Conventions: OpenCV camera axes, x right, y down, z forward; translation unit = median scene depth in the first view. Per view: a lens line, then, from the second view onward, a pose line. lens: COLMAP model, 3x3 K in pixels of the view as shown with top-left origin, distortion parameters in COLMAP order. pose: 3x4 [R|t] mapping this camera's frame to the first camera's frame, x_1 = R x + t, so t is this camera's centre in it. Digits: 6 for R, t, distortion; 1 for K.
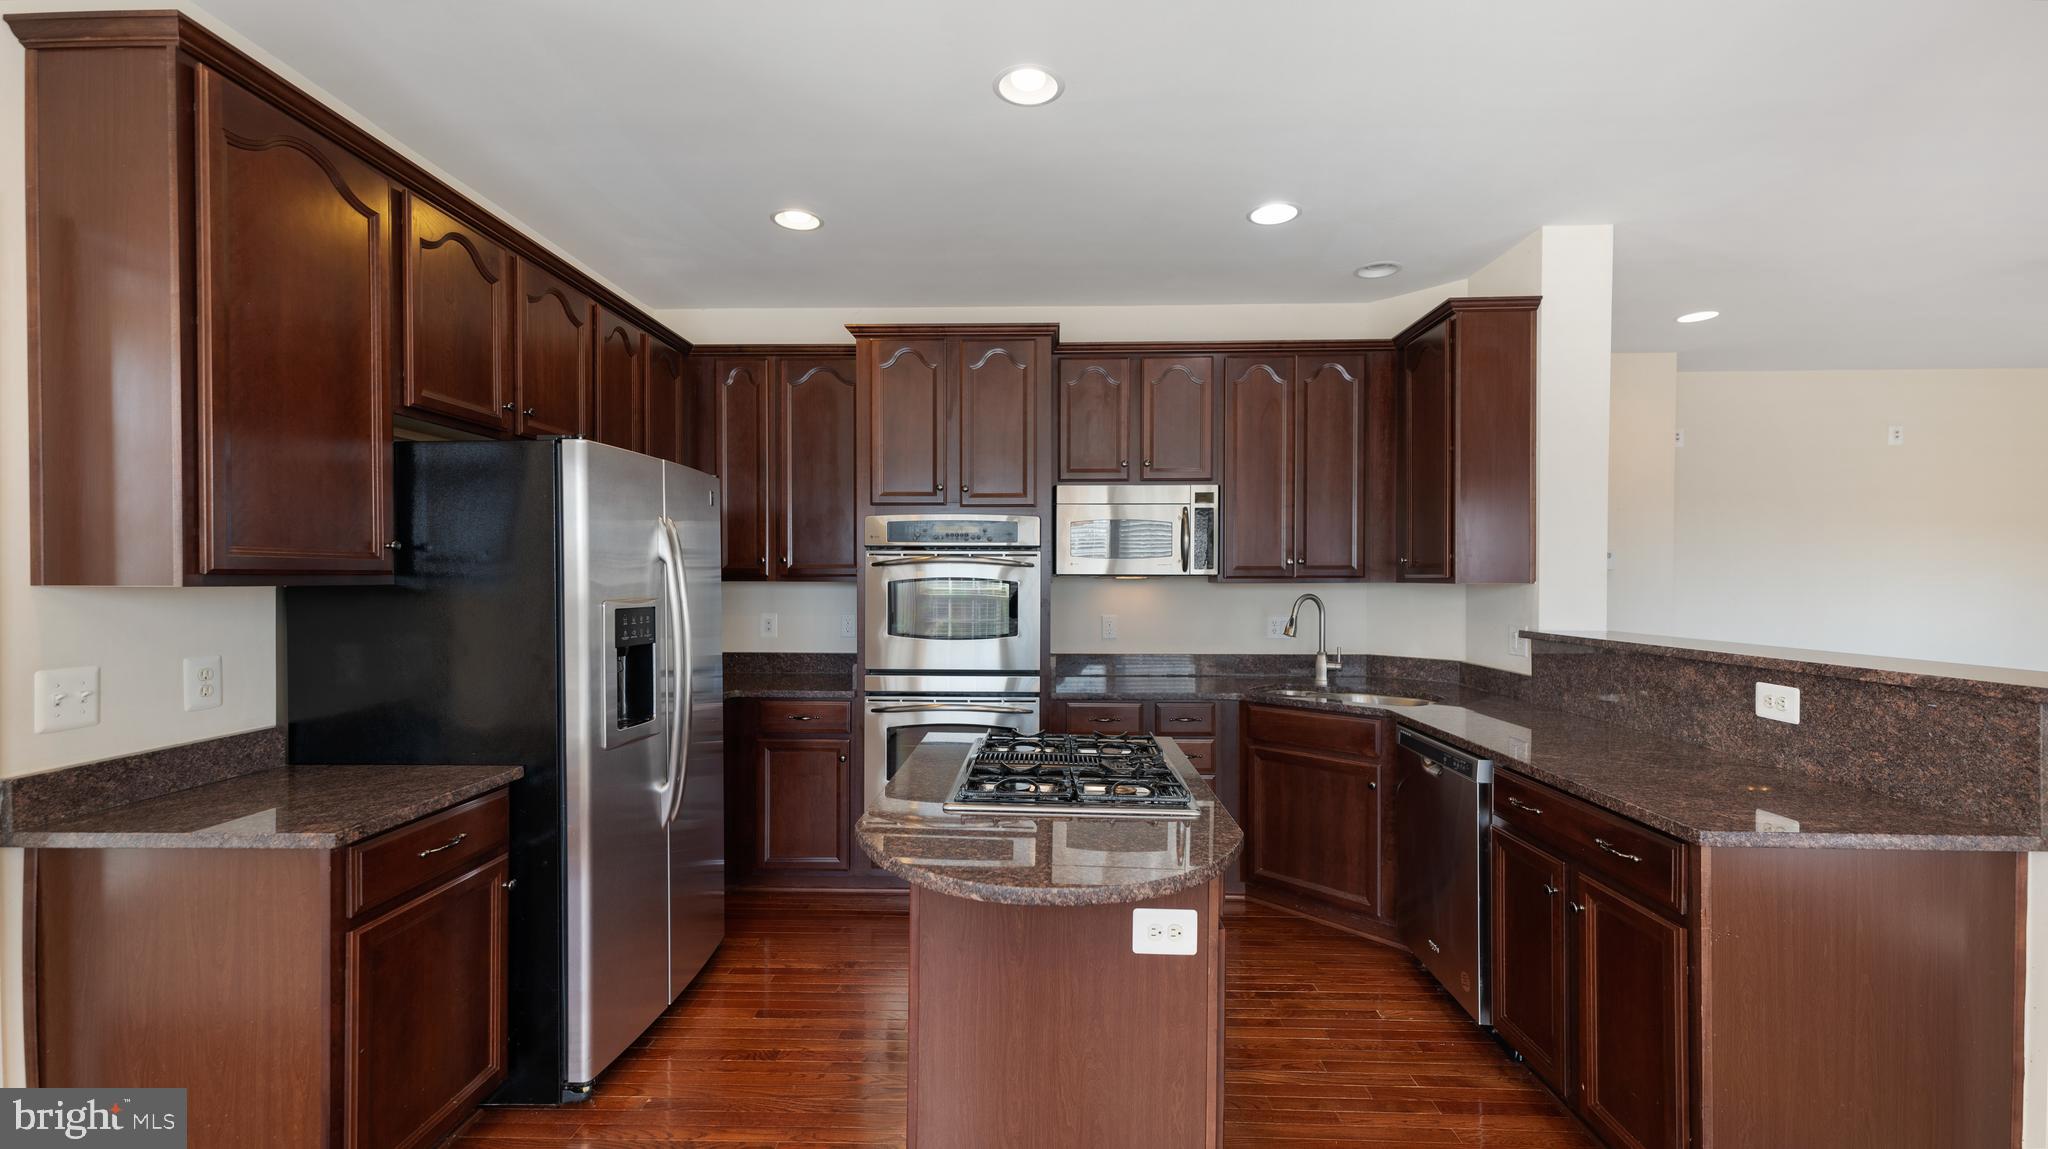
lens RADIAL K [[850.5, 0, 1020.3], [0, 850.5, 582.2], [0, 0, 1]] dist [0.014977, -0.000423]
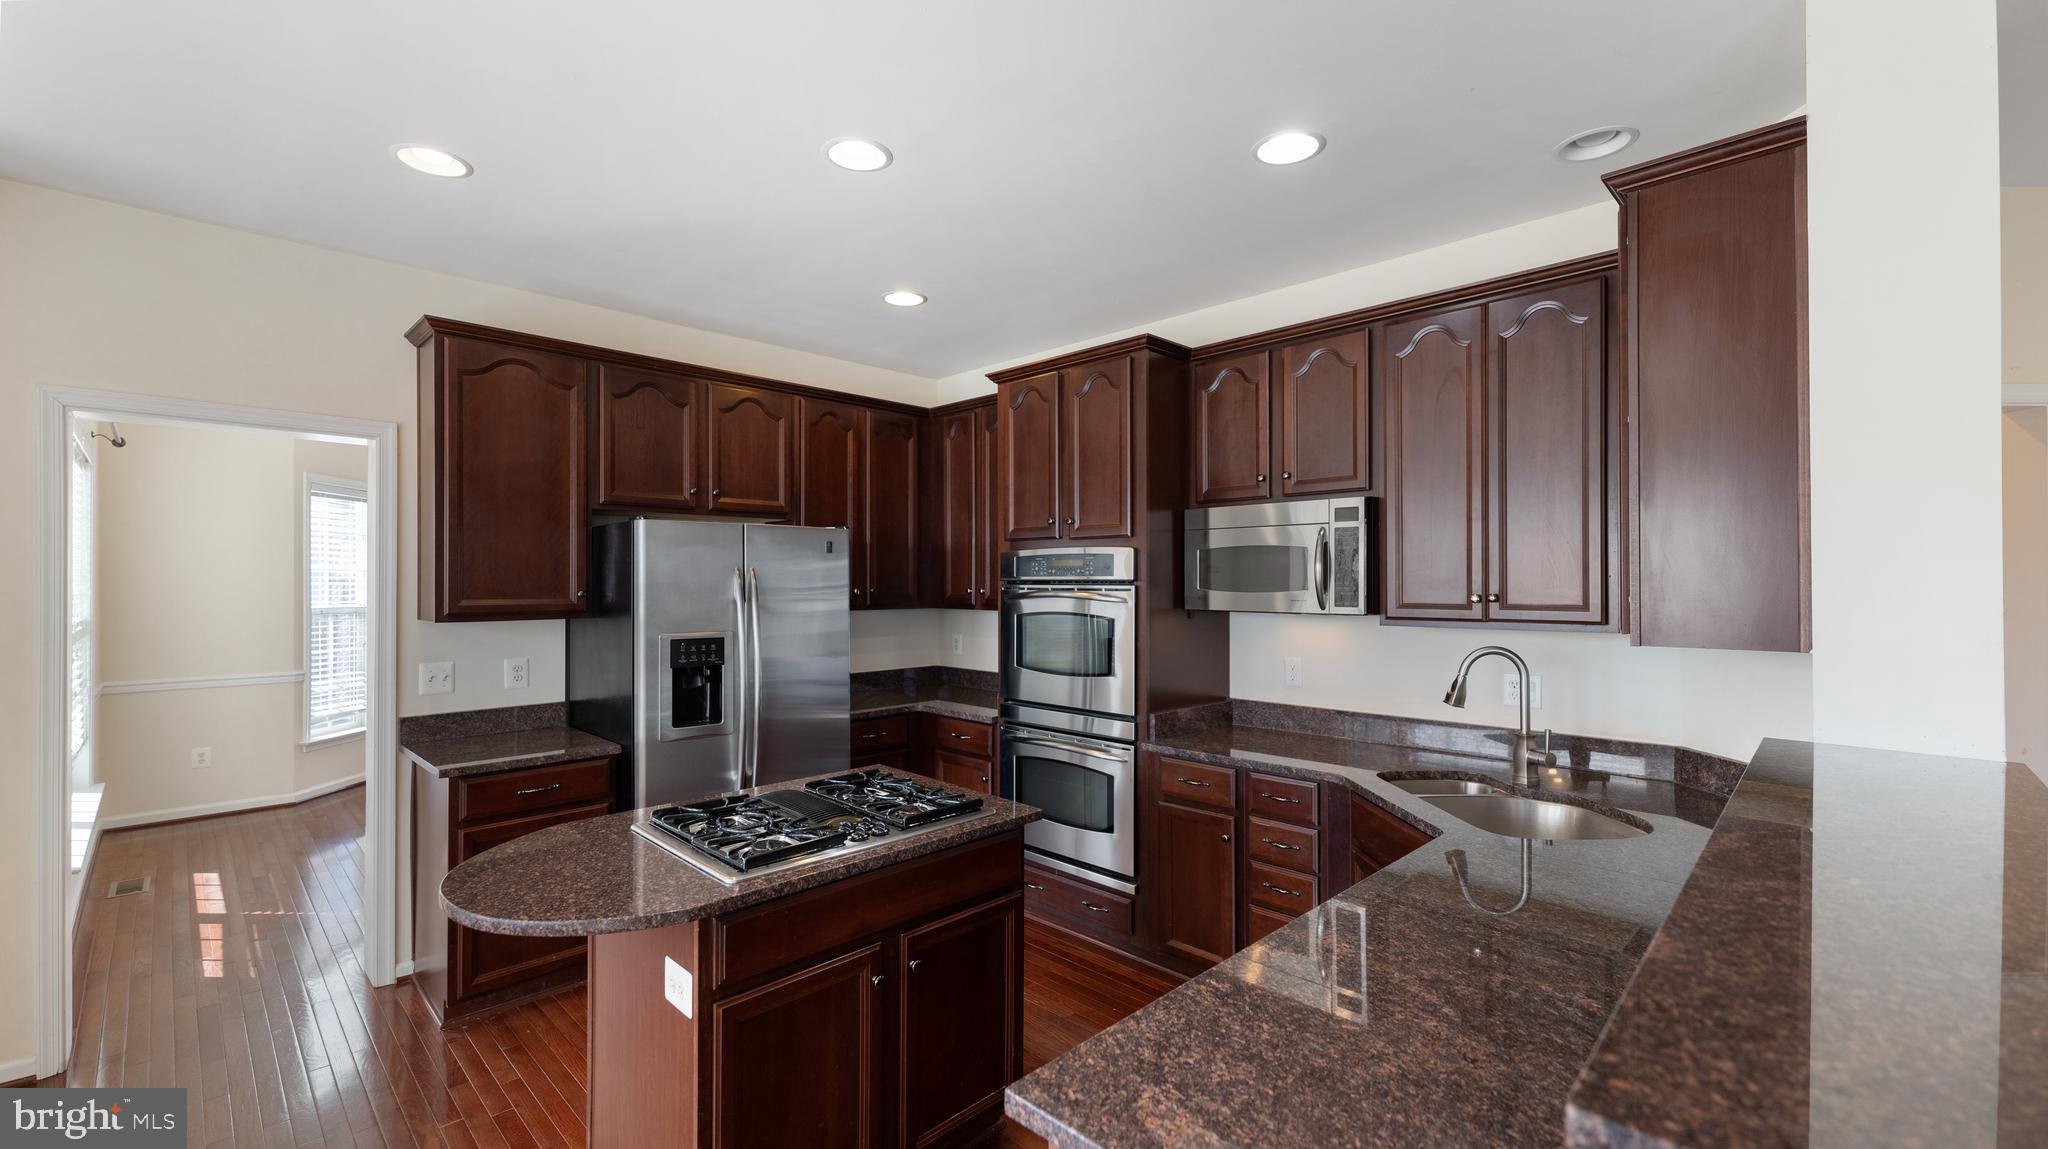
lens RADIAL K [[855.4, 0, 1013.8], [0, 855.4, 574.2], [0, 0, 1]] dist [0.008784, -0.000056]
pose [[0.725463, -0.007195, -0.688224, 0.567316], [-0.001886, 0.999921, -0.012441, -0.037355], [0.688259, 0.010323, 0.725392, 0.248058]]
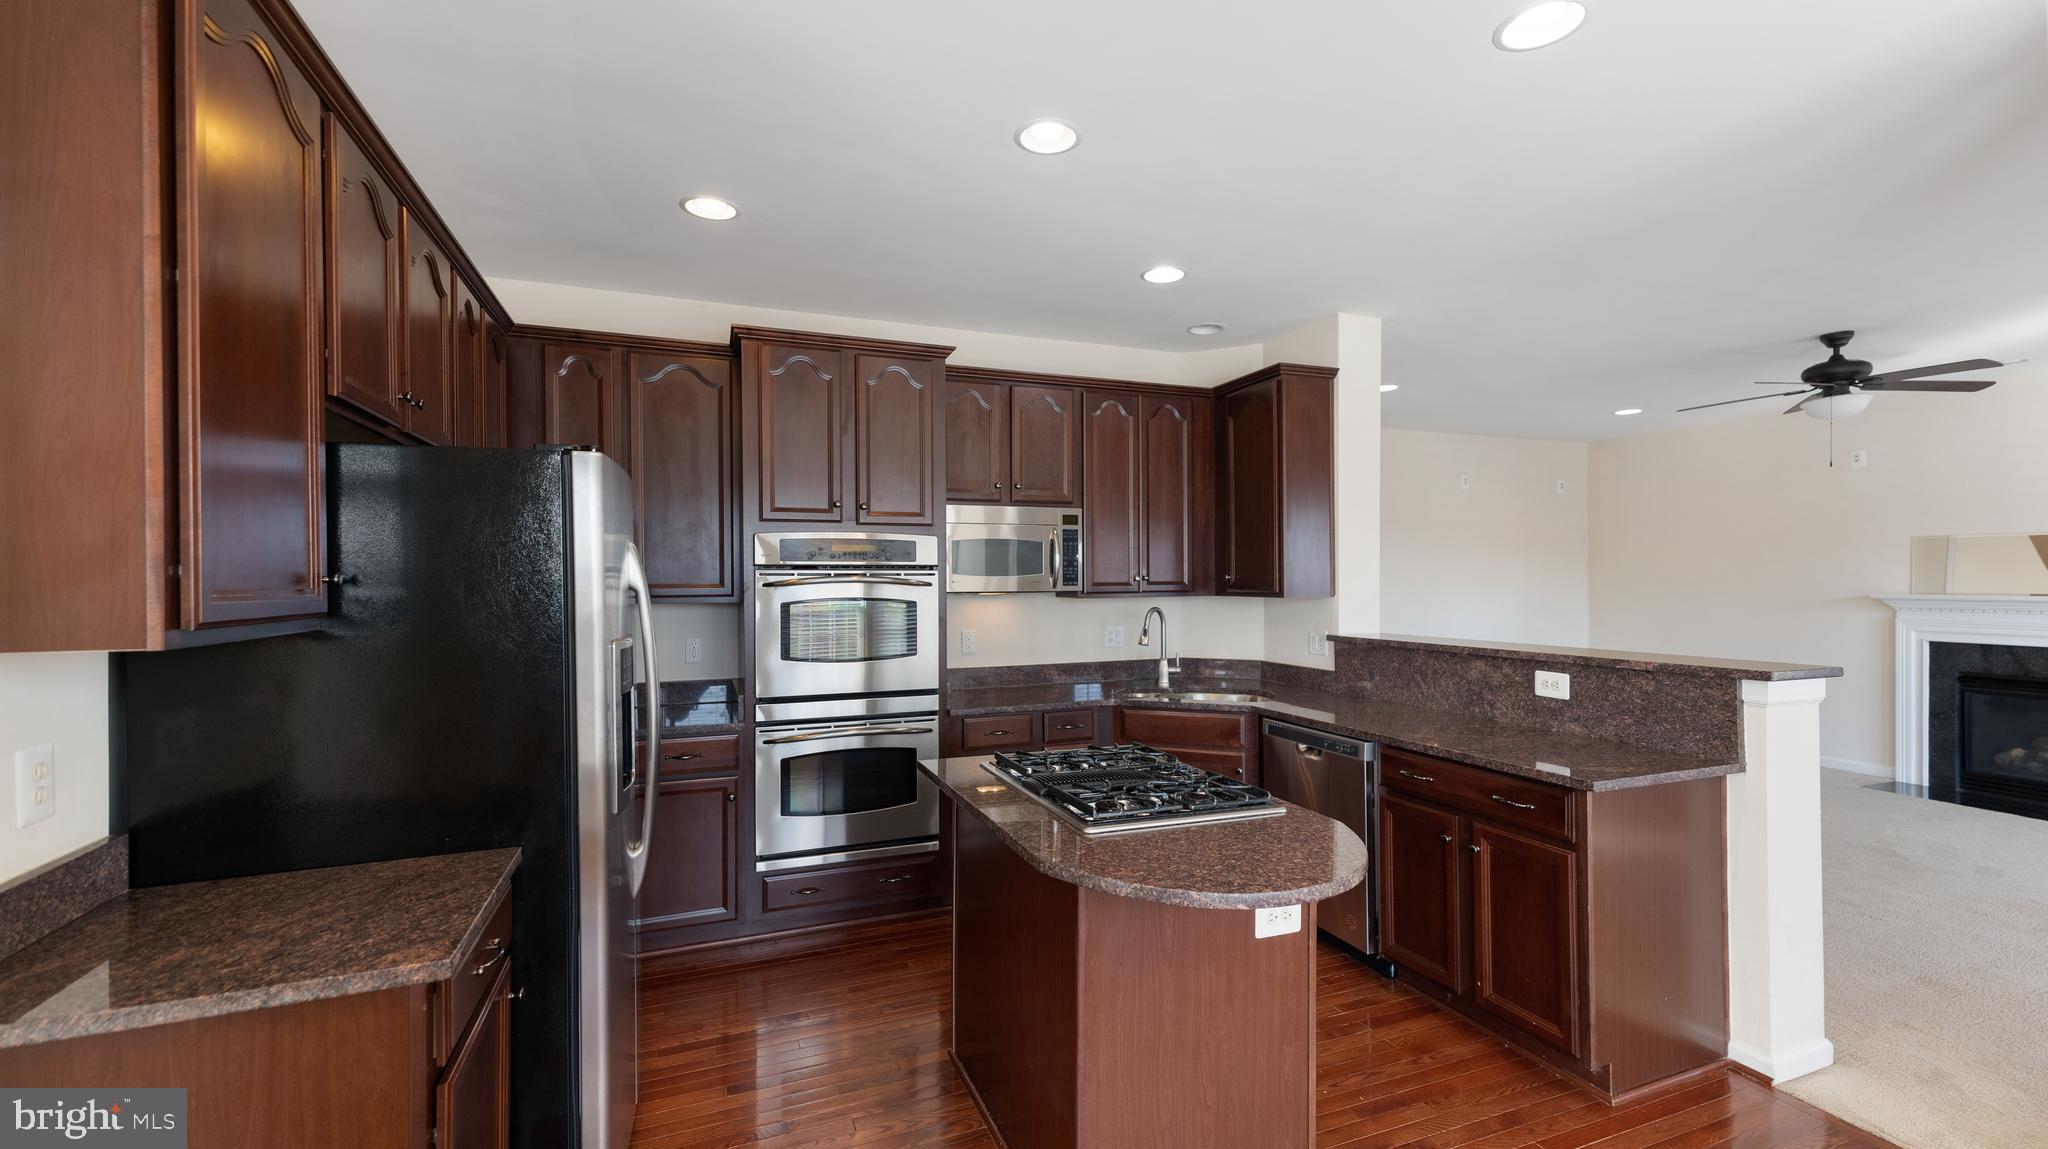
lens RADIAL K [[851.1, 0, 1021.5], [0, 851.1, 578.4], [0, 0, 1]] dist [0.015731, -0.000545]
pose [[0.917741, -0.005793, 0.397137, -0.289892], [0.008442, 0.999952, -0.004923, -0.021341], [-0.397090, 0.007871, 0.917746, 0.033877]]
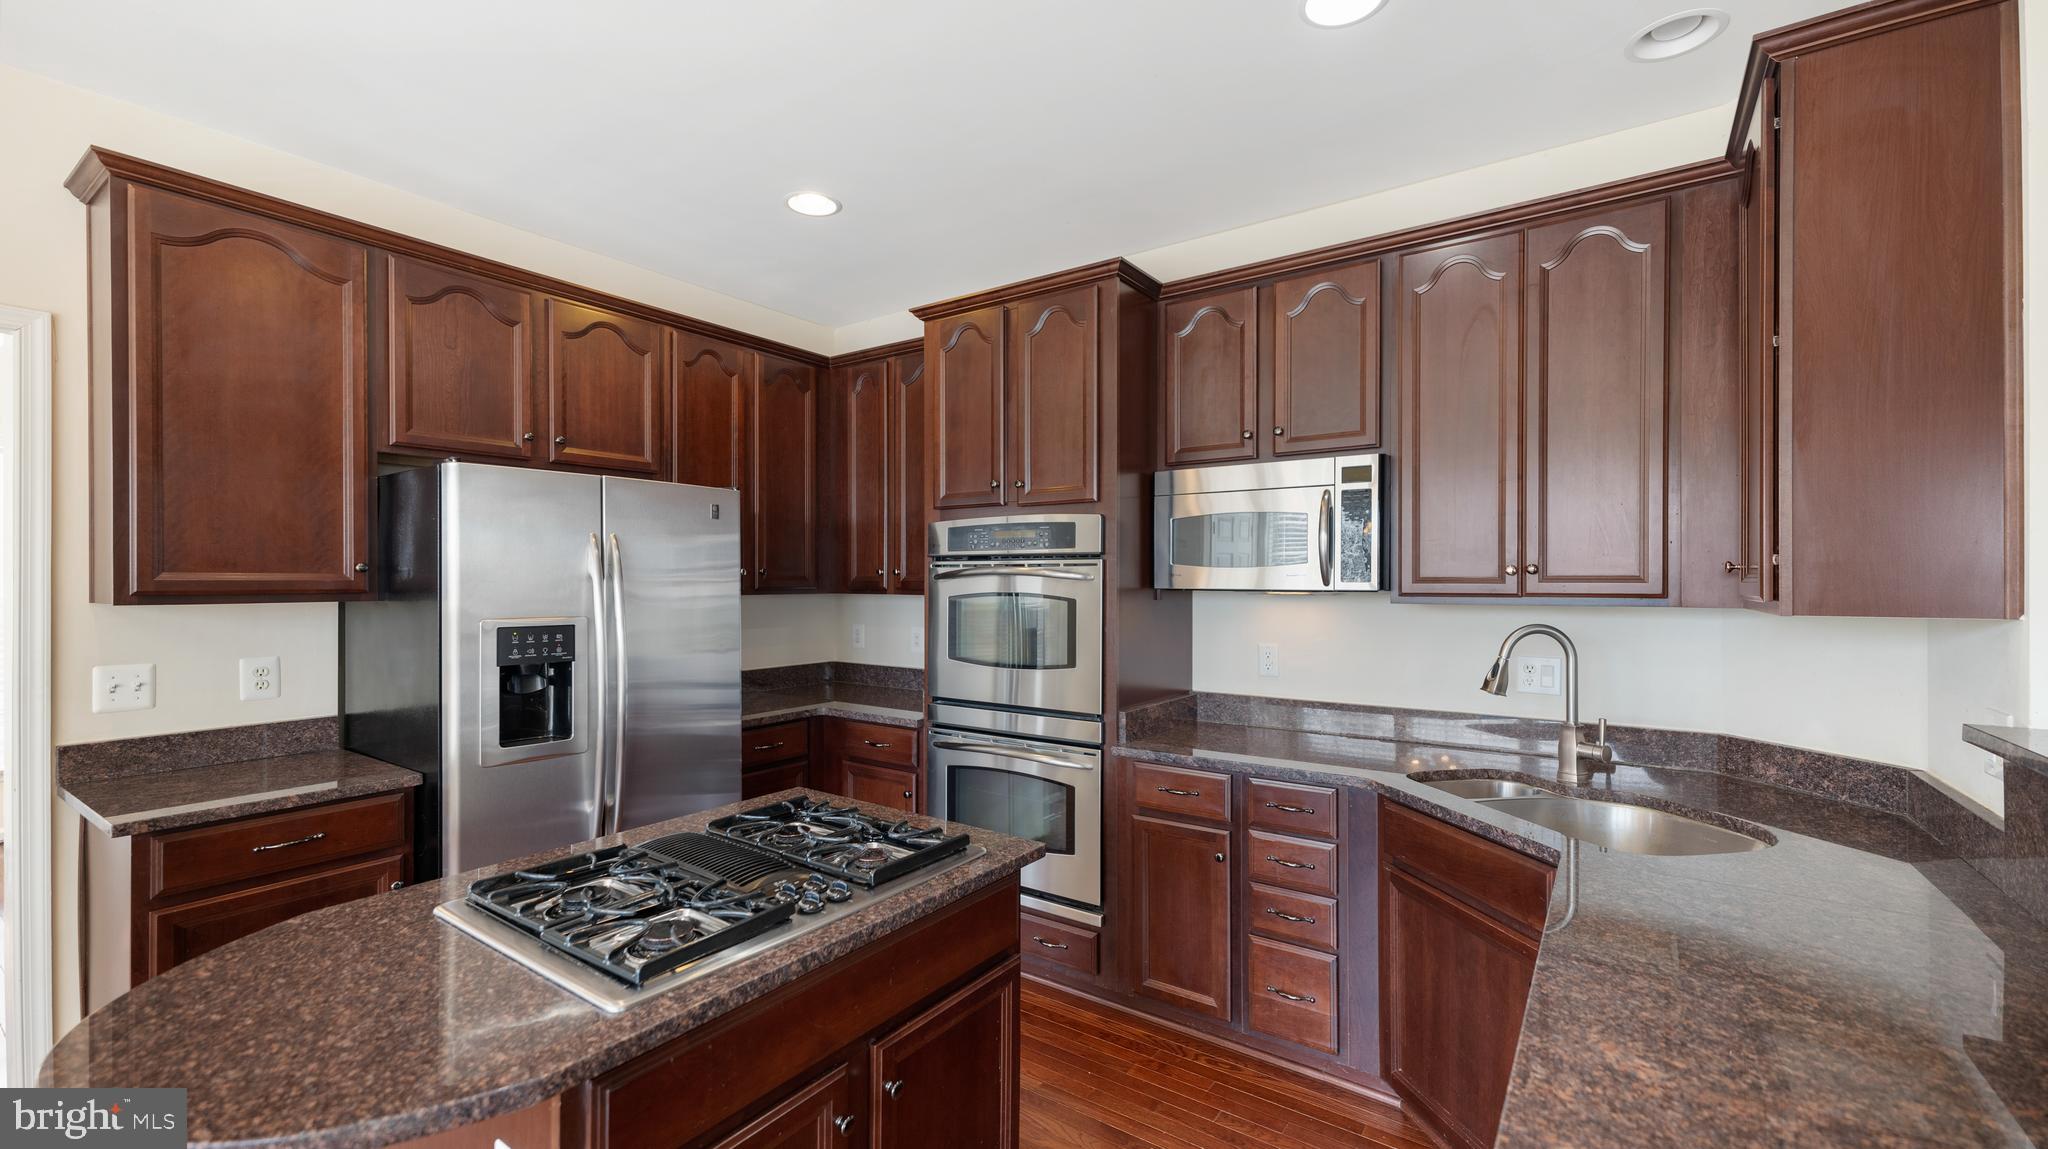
lens RADIAL K [[851.1, 0, 1021.5], [0, 851.1, 578.4], [0, 0, 1]] dist [0.015731, -0.000545]
pose [[0.834541, -0.001185, -0.550944, 0.389708], [-0.002673, 0.999977, -0.006200, -0.014439], [0.550939, 0.006647, 0.834519, 0.323853]]
